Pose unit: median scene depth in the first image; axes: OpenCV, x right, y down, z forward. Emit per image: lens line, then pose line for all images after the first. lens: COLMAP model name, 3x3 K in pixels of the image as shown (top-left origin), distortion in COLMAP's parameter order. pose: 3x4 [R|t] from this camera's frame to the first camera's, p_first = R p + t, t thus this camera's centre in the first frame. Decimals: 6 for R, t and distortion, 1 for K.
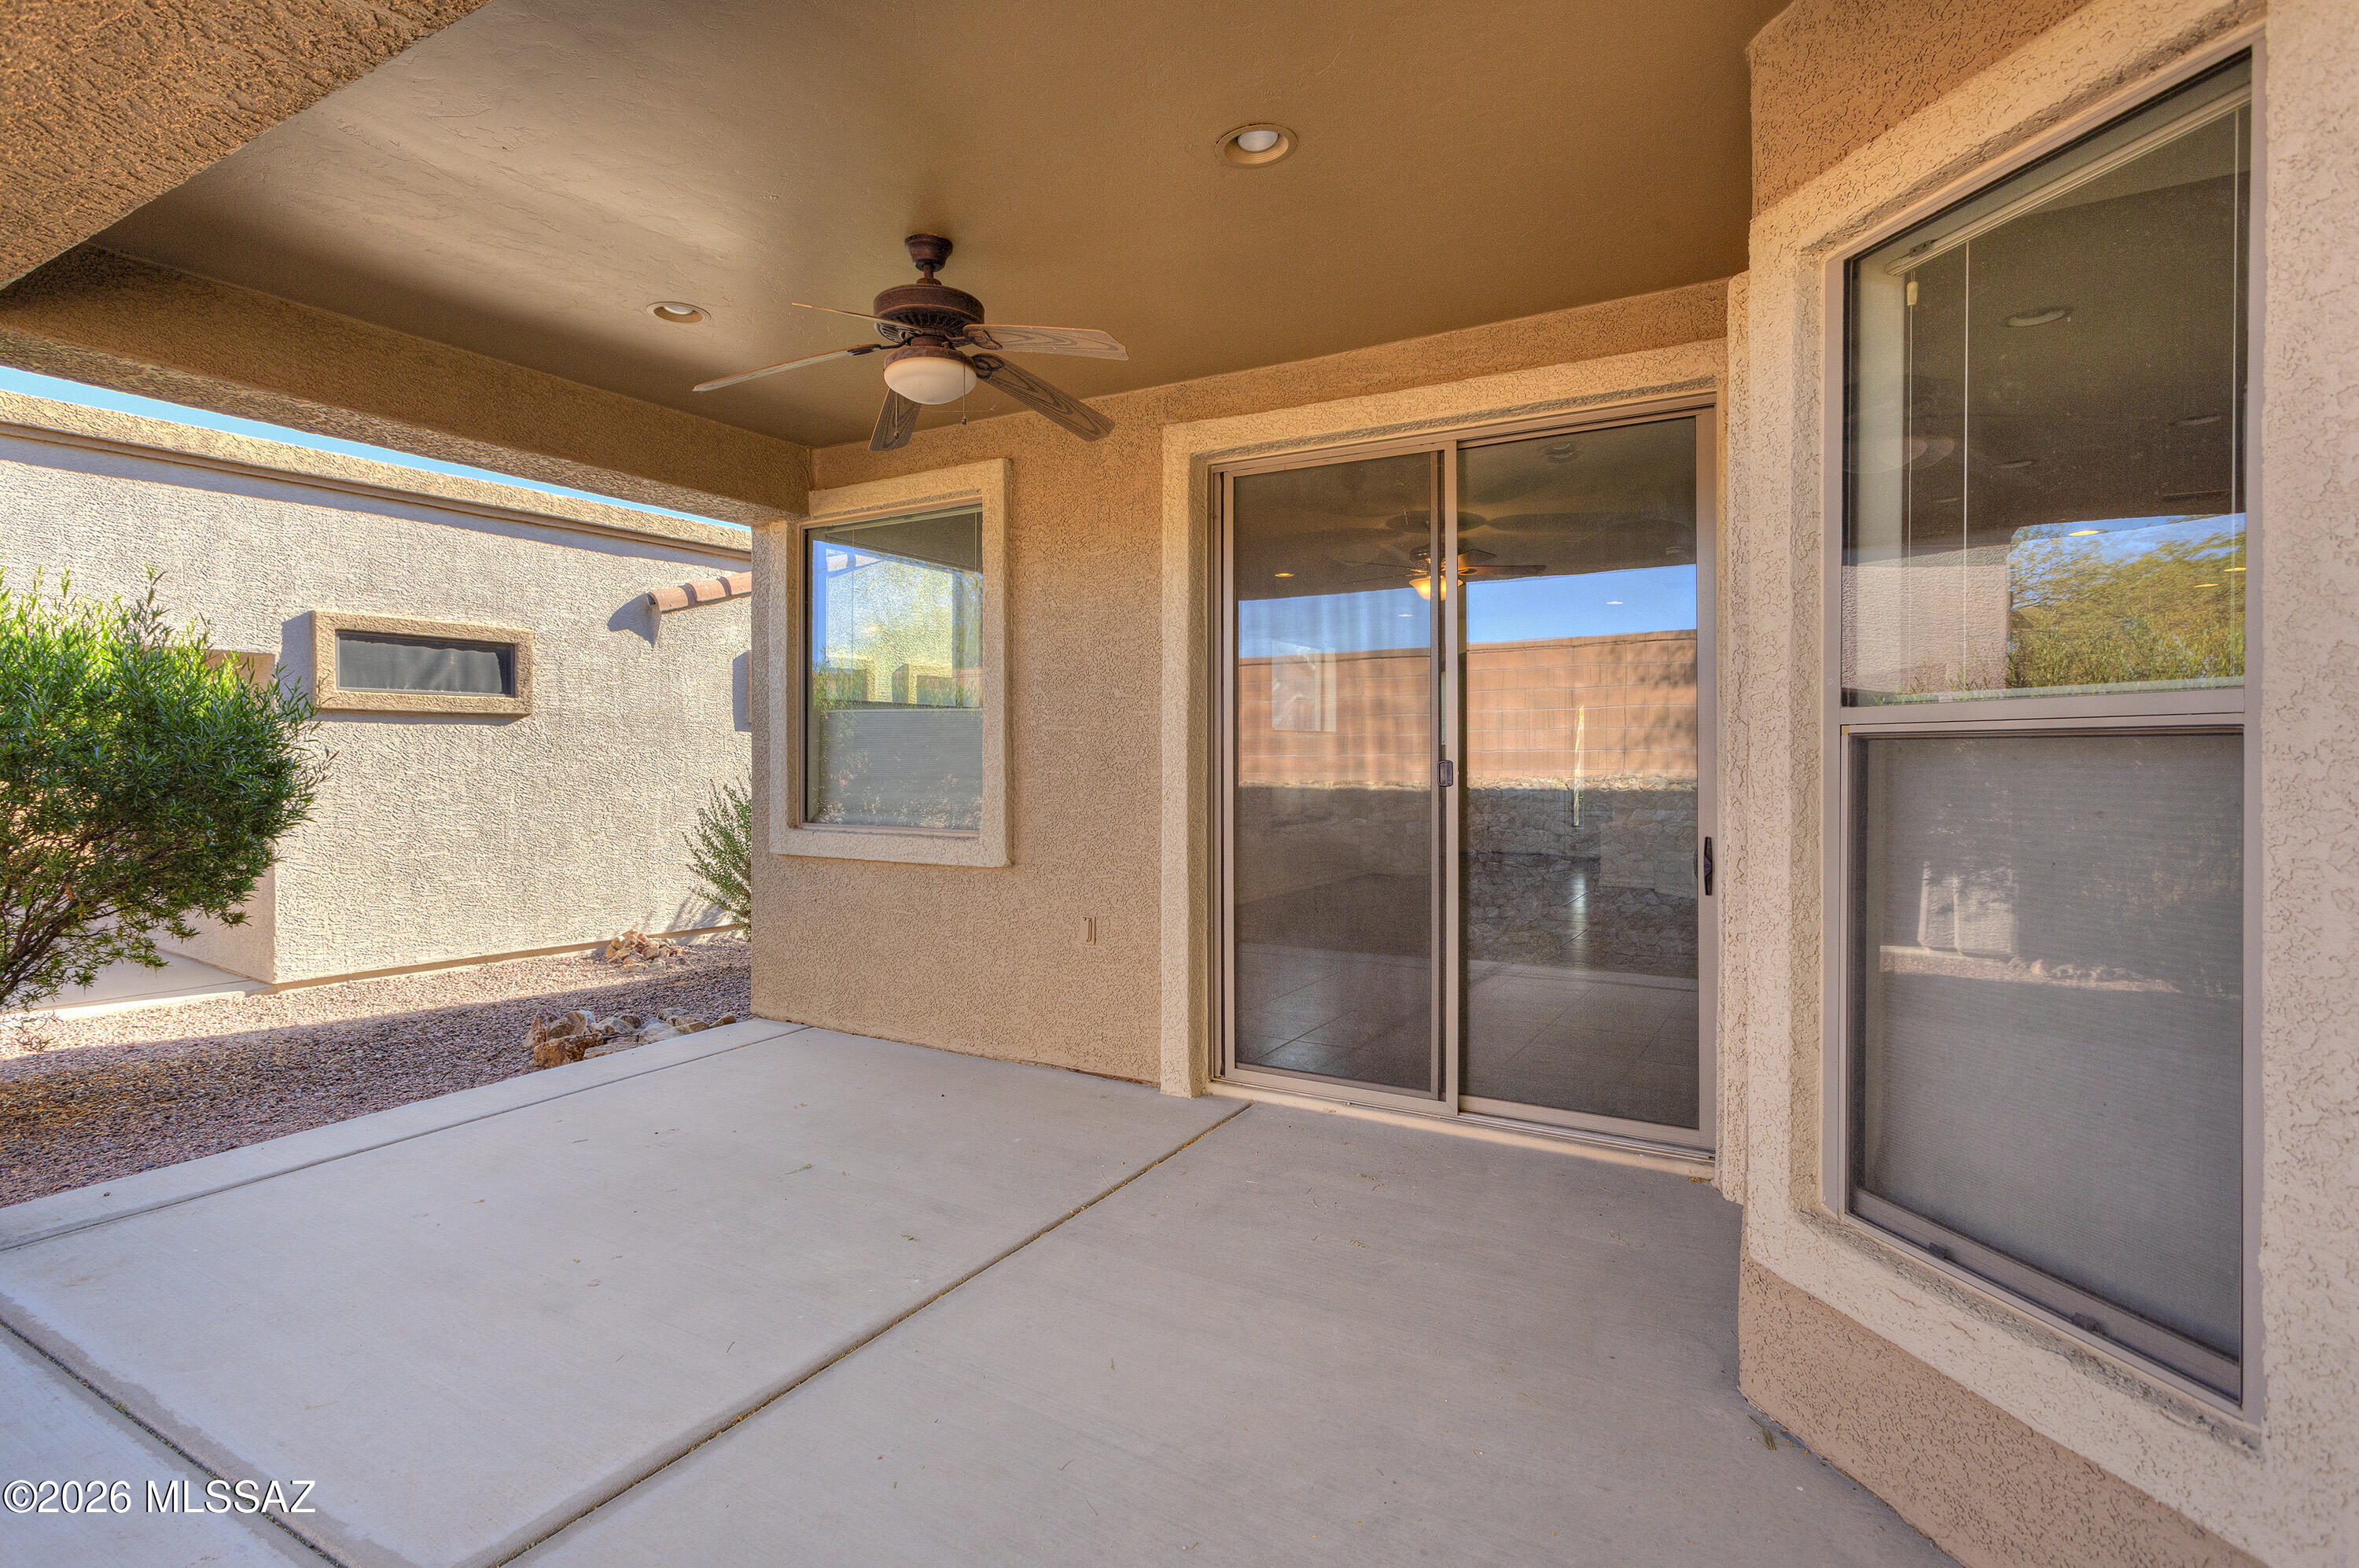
lens RADIAL K [[1151.4, 0, 1187.1], [0, 1151.4, 781.8], [0, 0, 1]] dist [0.001018, 0.000142]
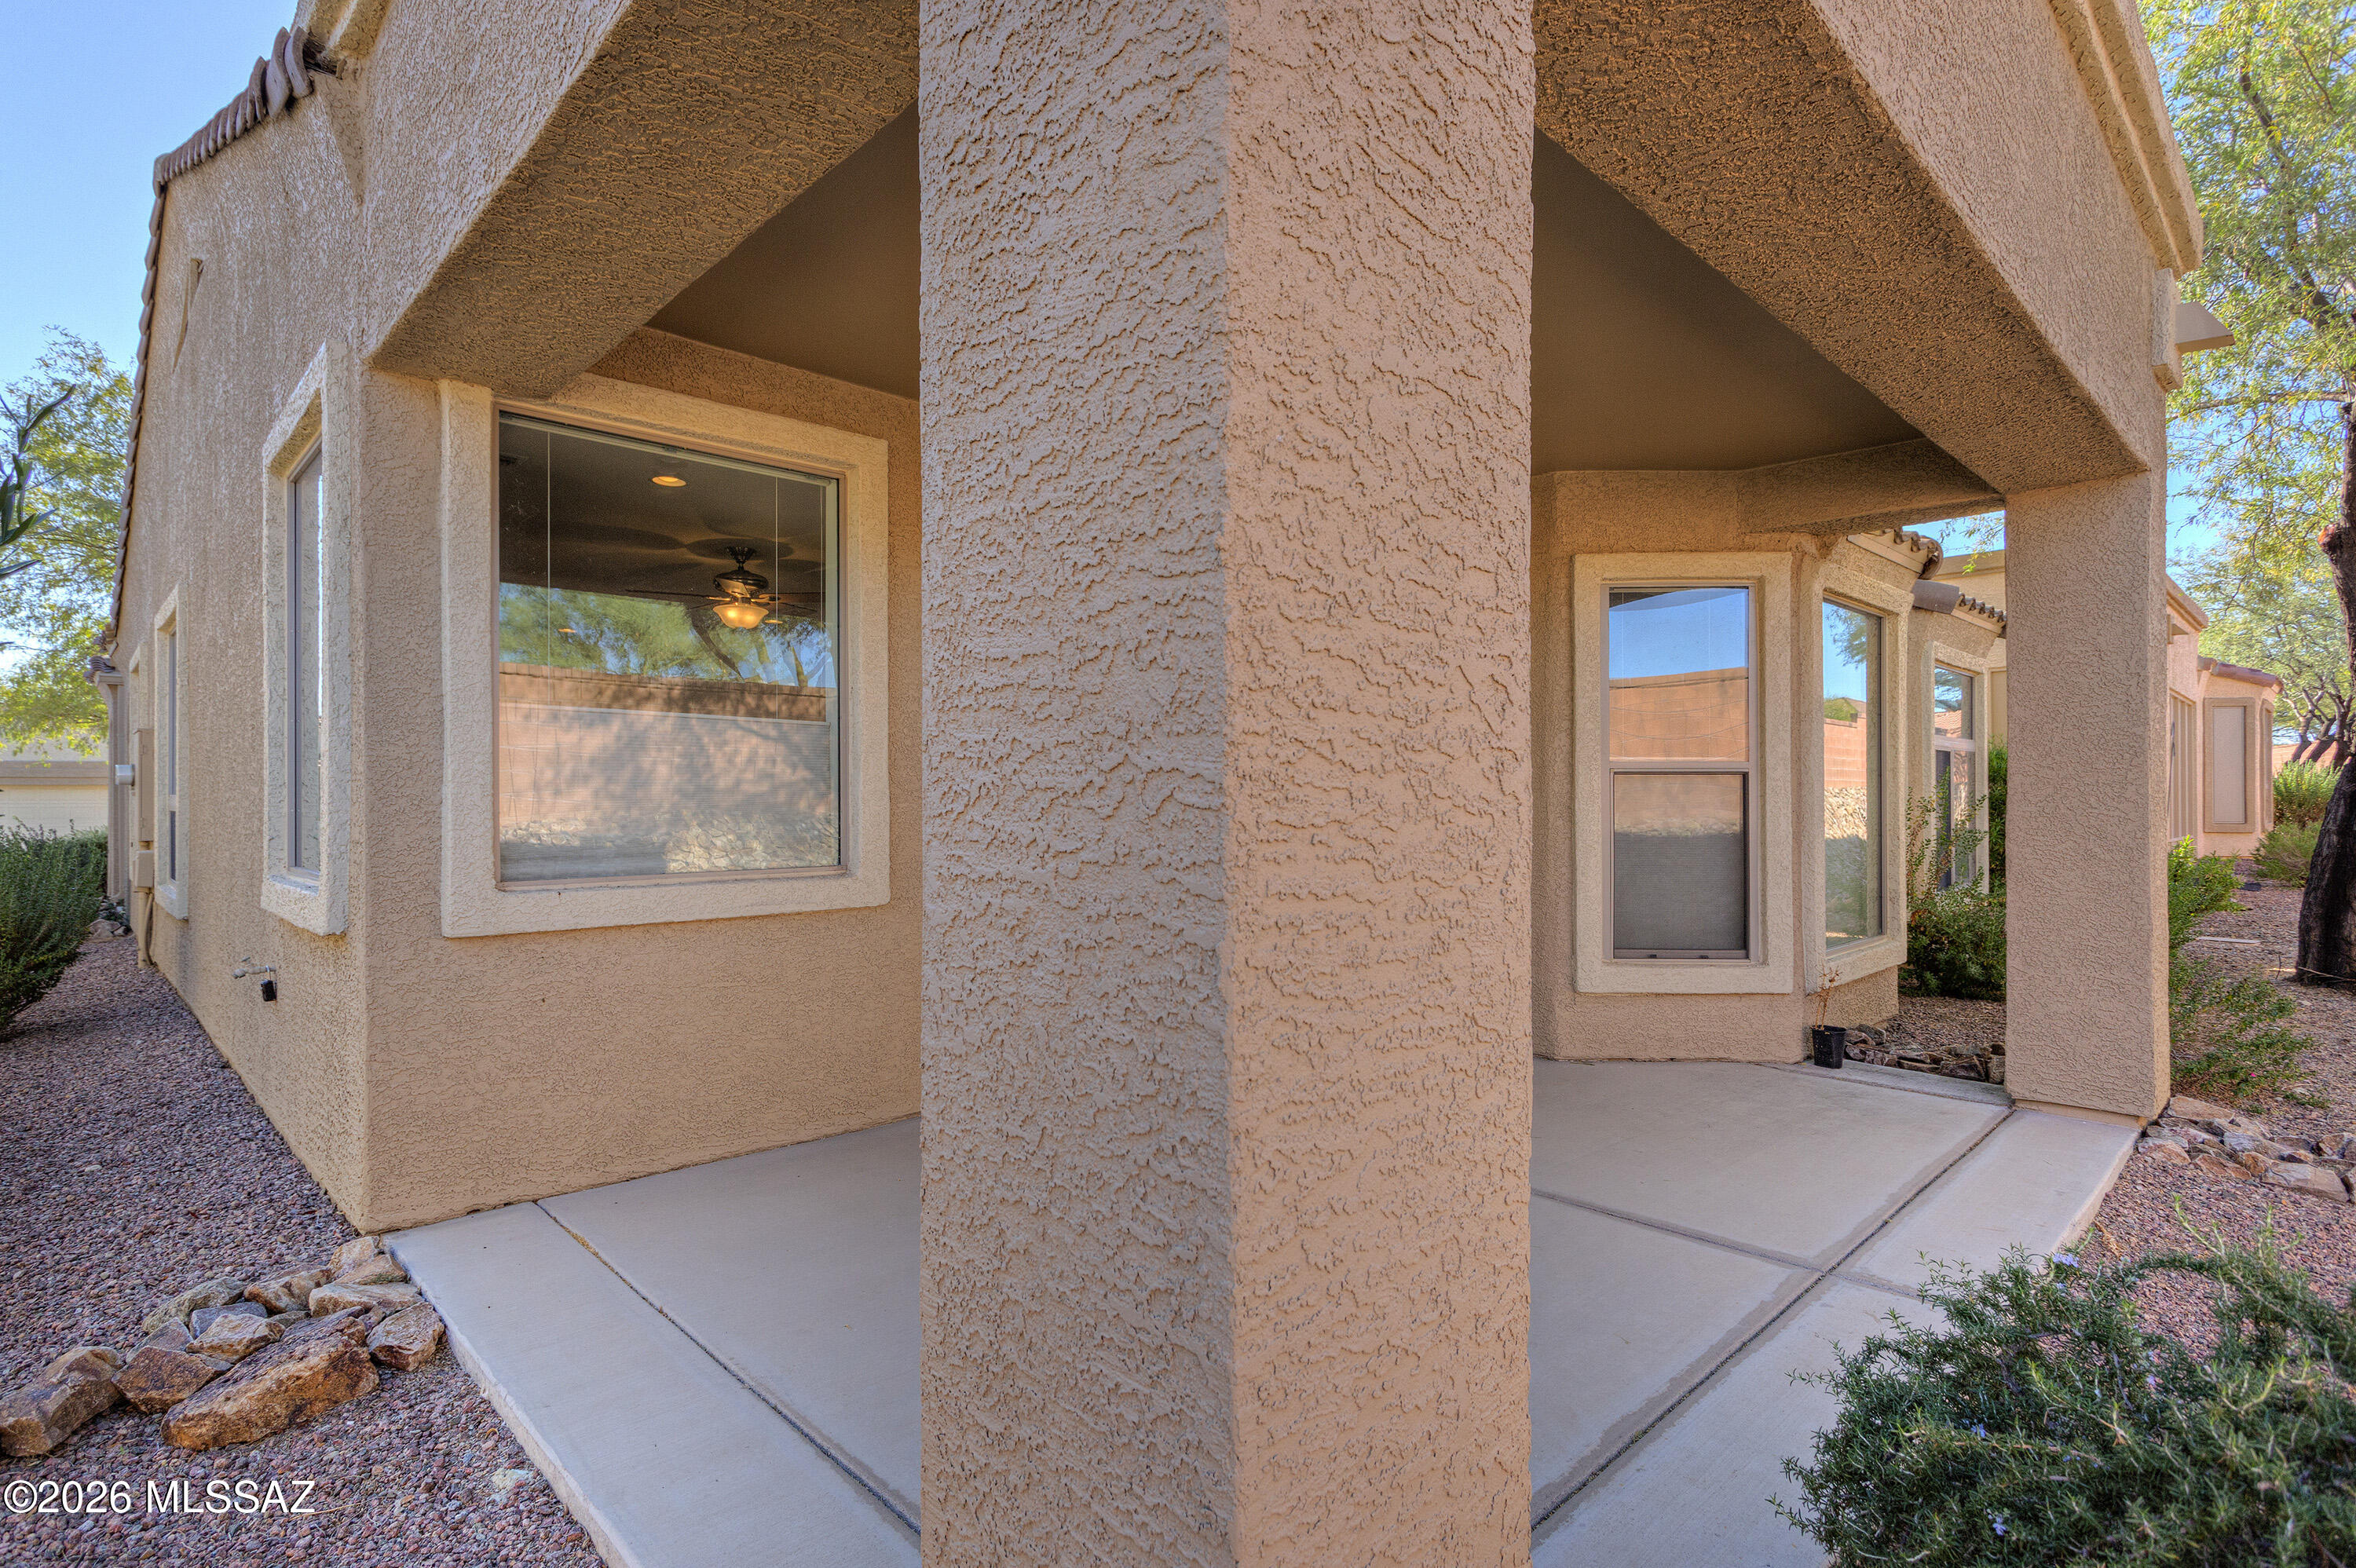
lens RADIAL K [[1178.5, 0, 1178.0], [0, 1178.5, 784.0], [0, 0, 1]] dist [0.000077, -0.000019]
pose [[0.259478, 0.001132, 0.965748, -0.971709], [0.018645, 0.999807, -0.006181, -0.009156], [-0.965569, 0.019610, 0.259407, 0.536942]]
